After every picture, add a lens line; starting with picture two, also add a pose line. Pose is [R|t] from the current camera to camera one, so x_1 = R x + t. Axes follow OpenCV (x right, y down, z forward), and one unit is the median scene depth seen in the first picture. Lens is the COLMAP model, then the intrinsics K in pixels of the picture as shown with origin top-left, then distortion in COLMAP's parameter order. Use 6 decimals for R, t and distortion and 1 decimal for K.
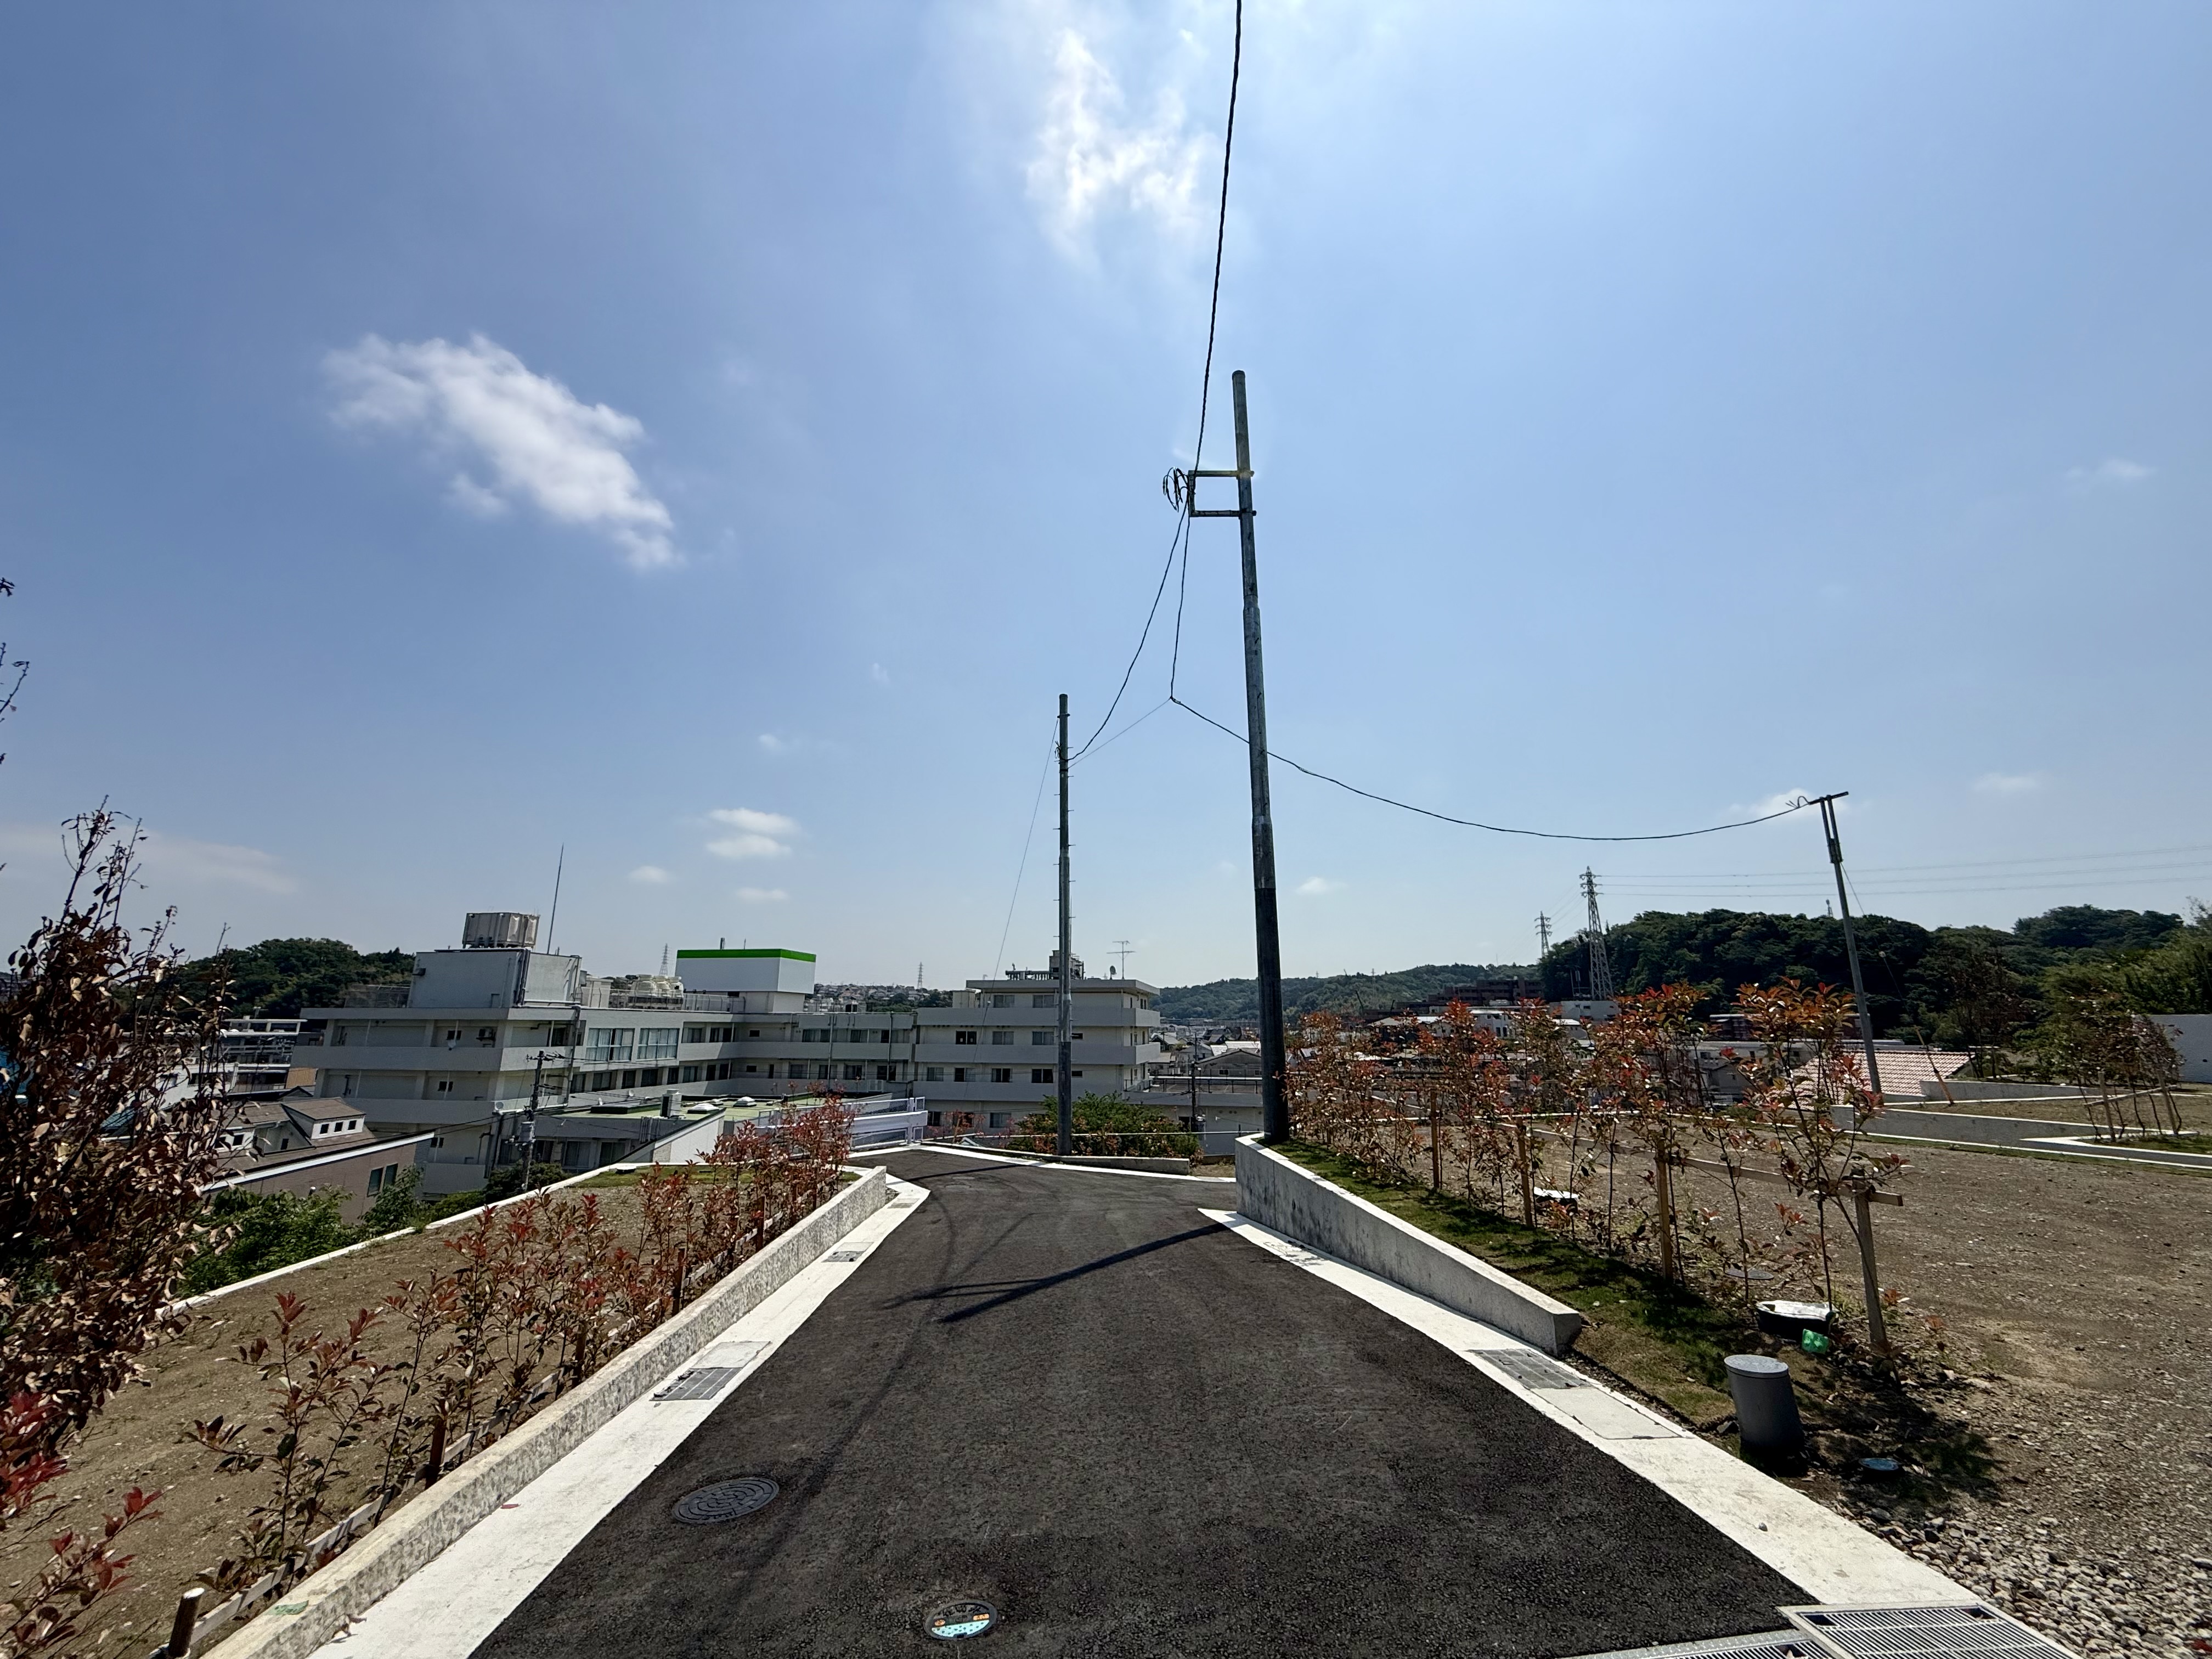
lens RADIAL K [[879.9, 0, 1101.7], [0, 879.9, 828.4], [0, 0, 1]] dist [-0.000909, 0.000376]
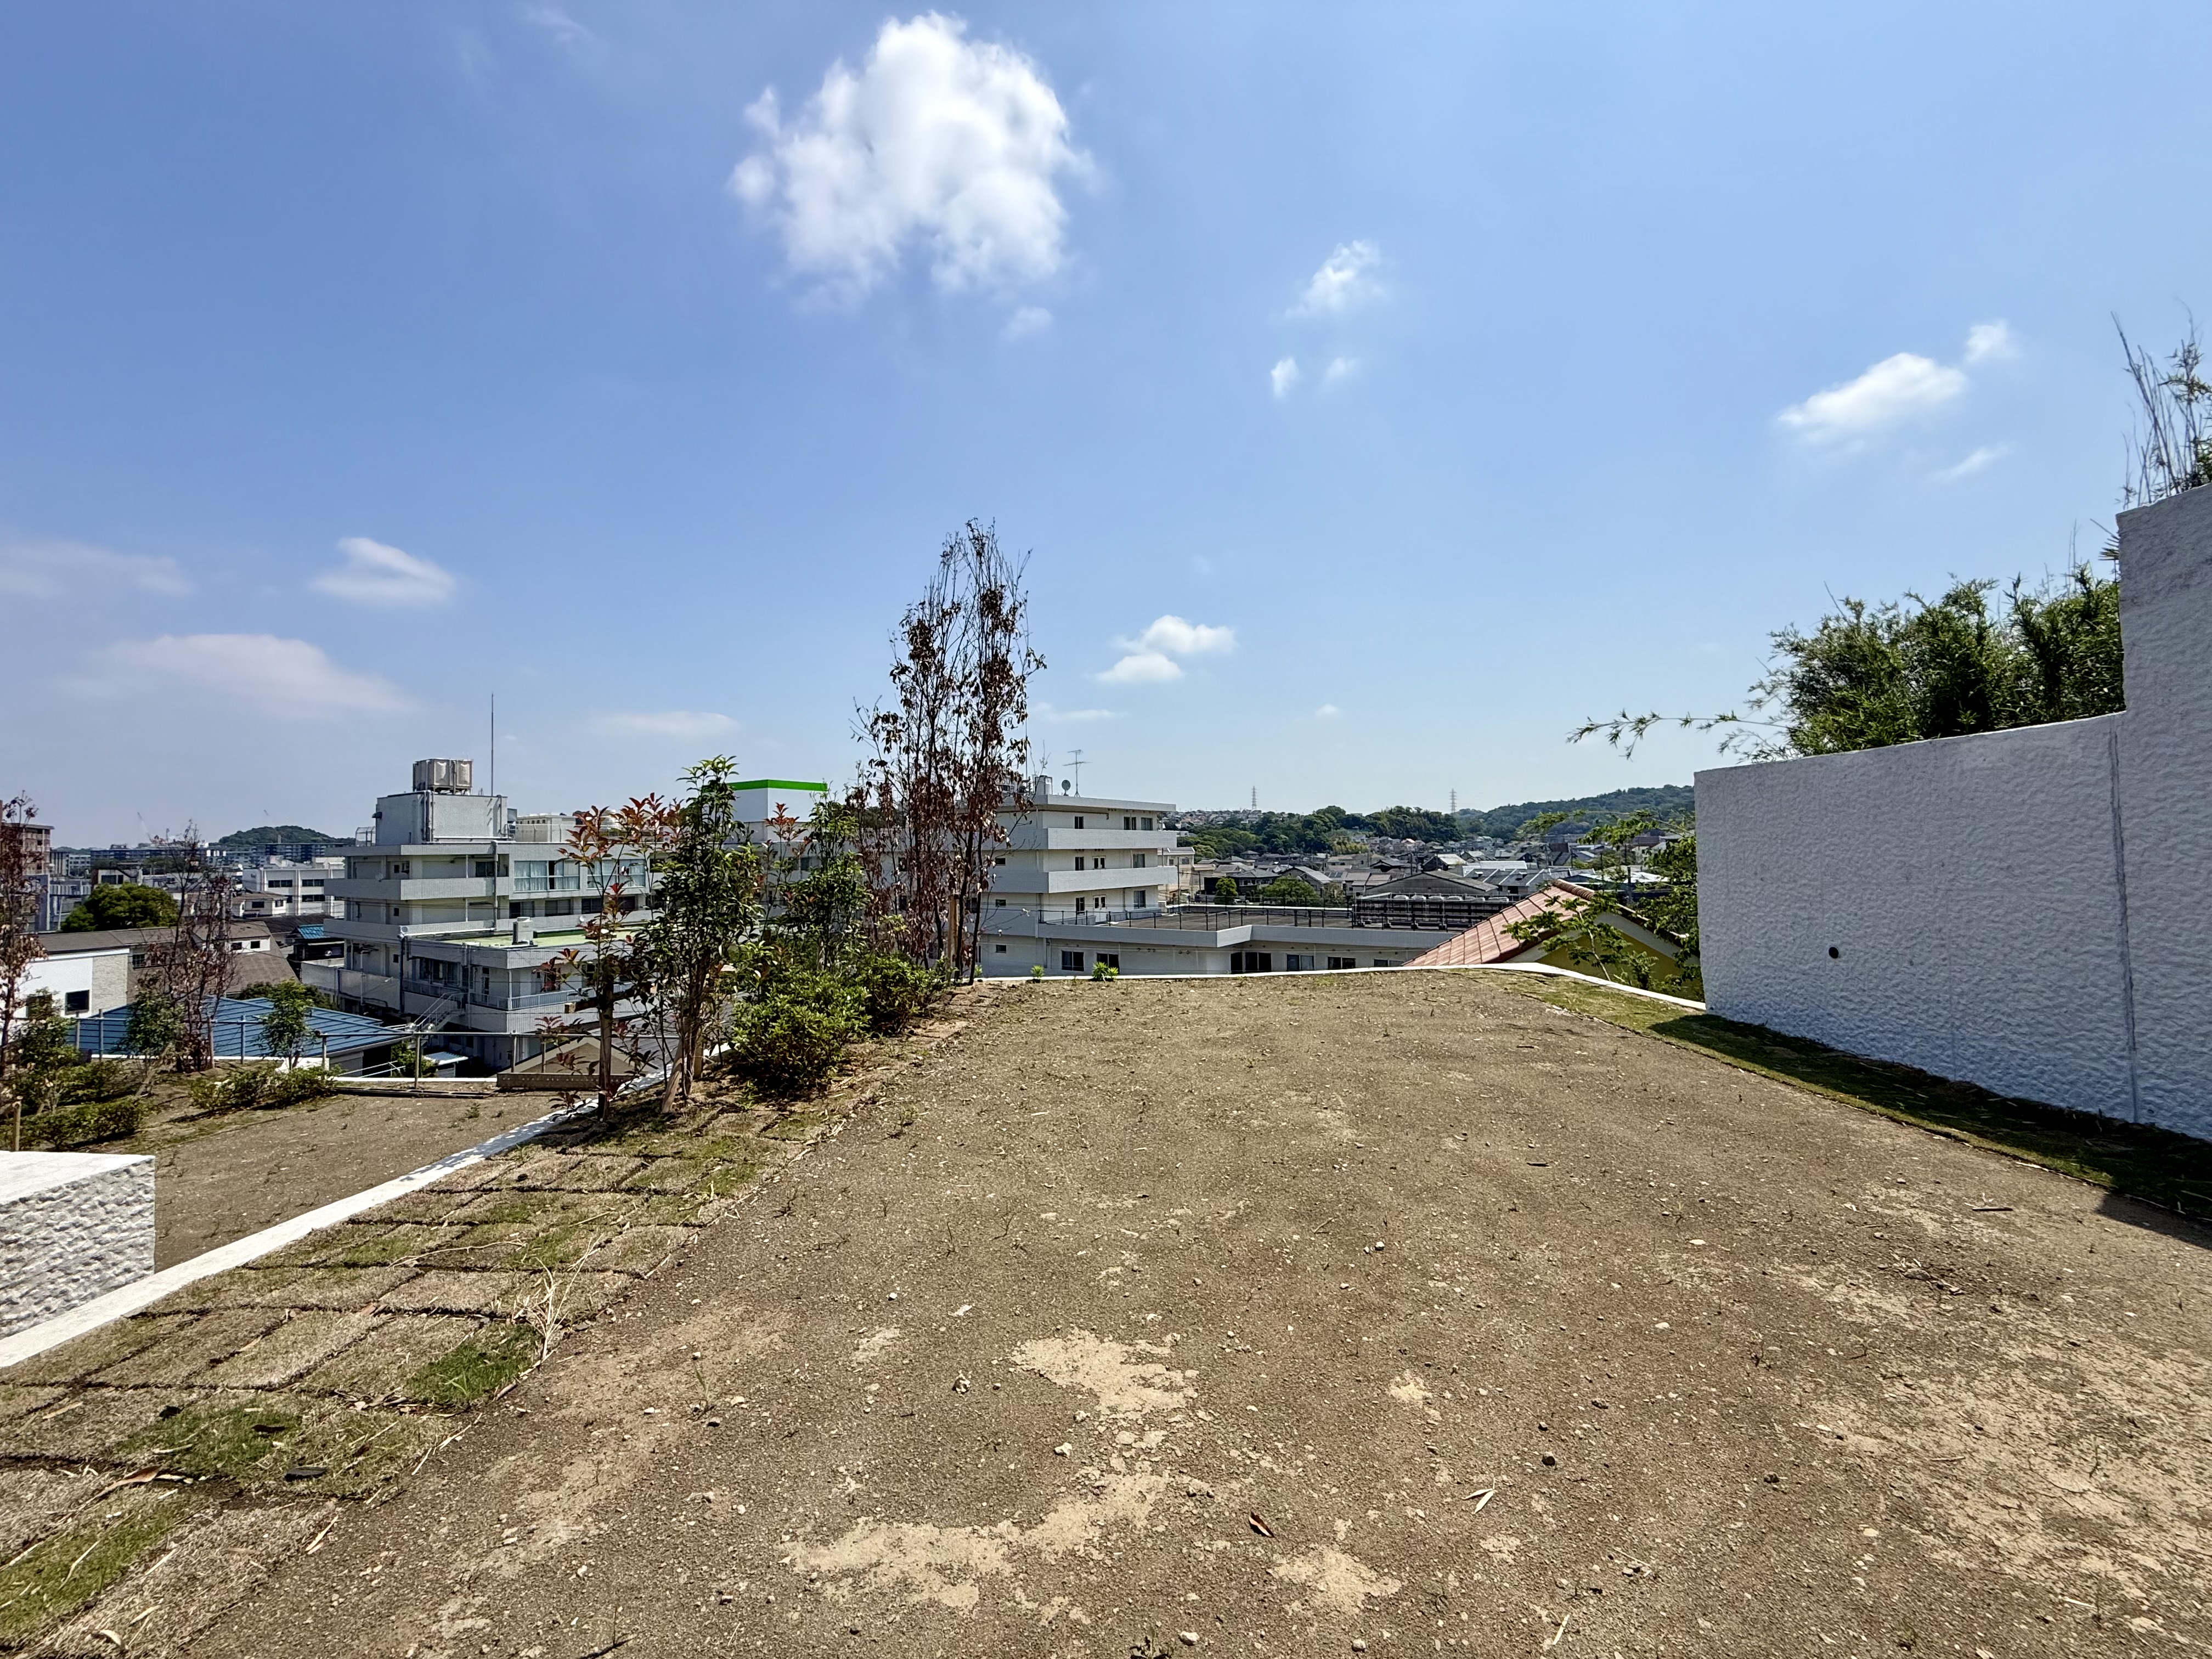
lens RADIAL K [[879.9, 0, 1101.7], [0, 879.9, 828.4], [0, 0, 1]] dist [-0.000909, 0.000376]
pose [[0.913362, -0.026779, -0.406266, 0.198118], [0.106454, 0.978831, 0.174809, 0.029079], [0.392985, -0.202913, 0.896878, 0.122821]]
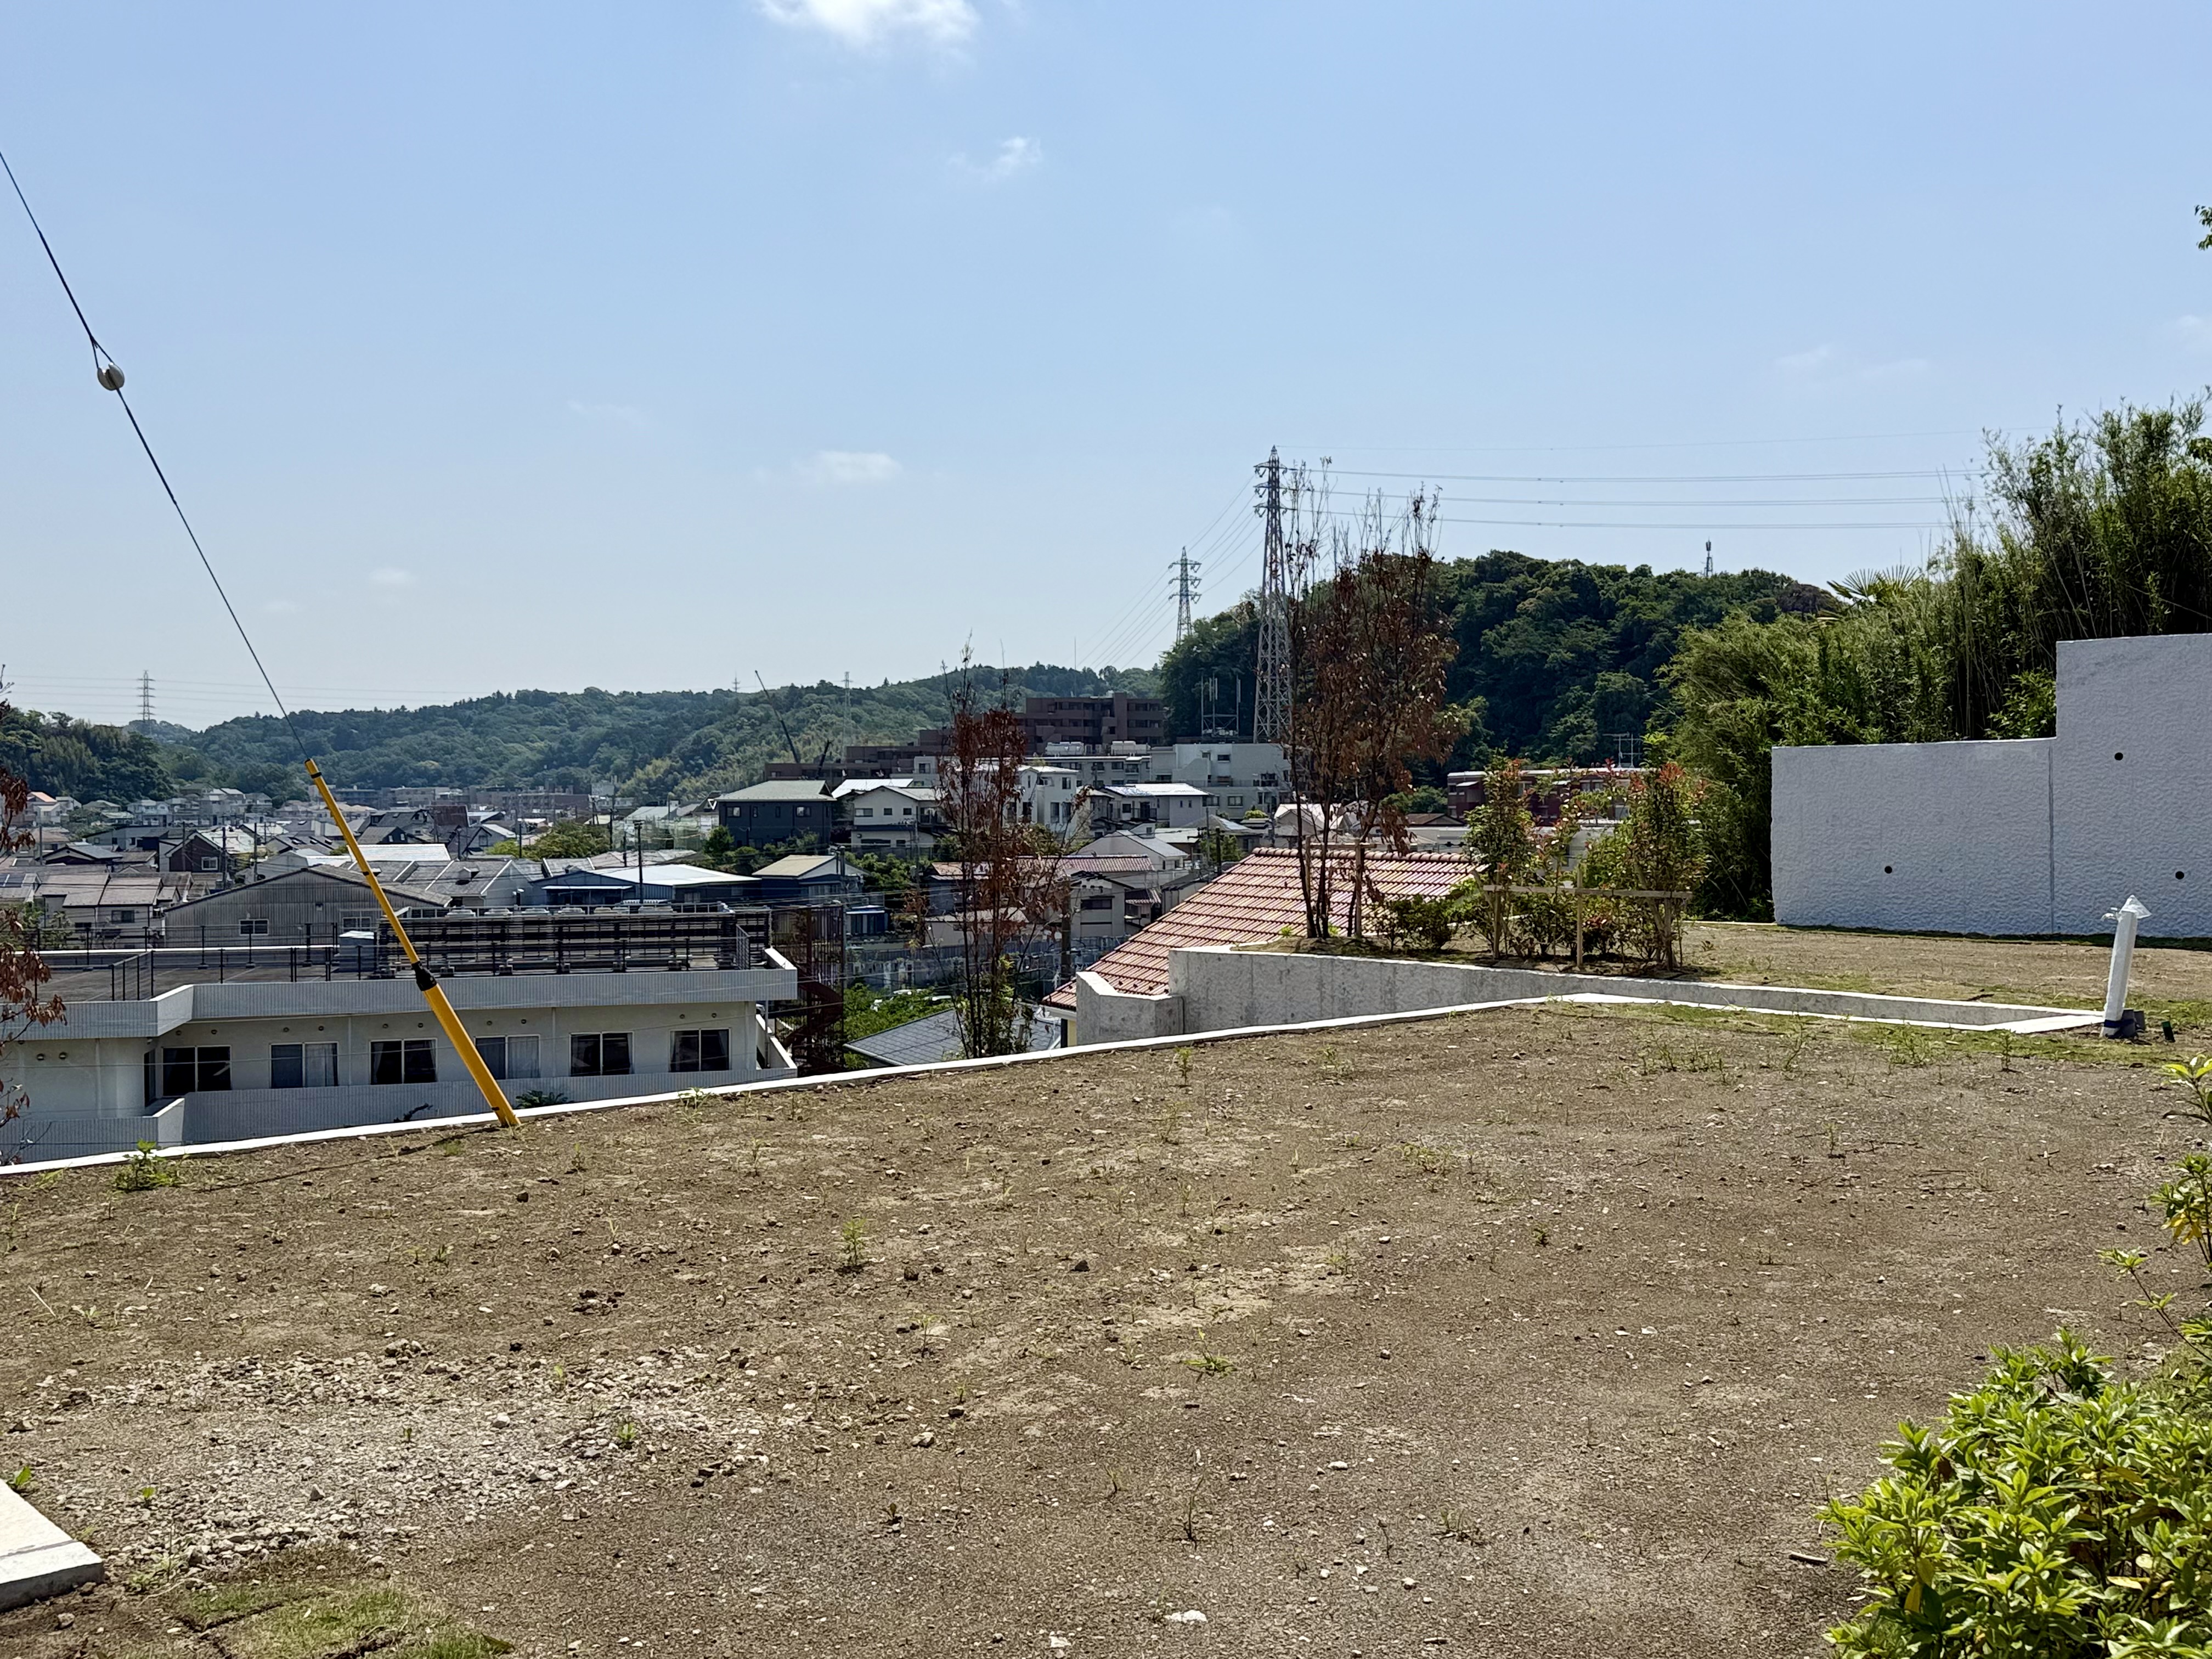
lens RADIAL K [[2104.9, 0, 1119.0], [0, 2104.9, 833.5], [0, 0, 1]] dist [0.181629, -0.368554]
pose [[0.918494, -0.015139, 0.395145, 0.104754], [-0.077244, 0.973148, 0.216834, 0.014125], [-0.387818, -0.229683, 0.892661, 0.058052]]
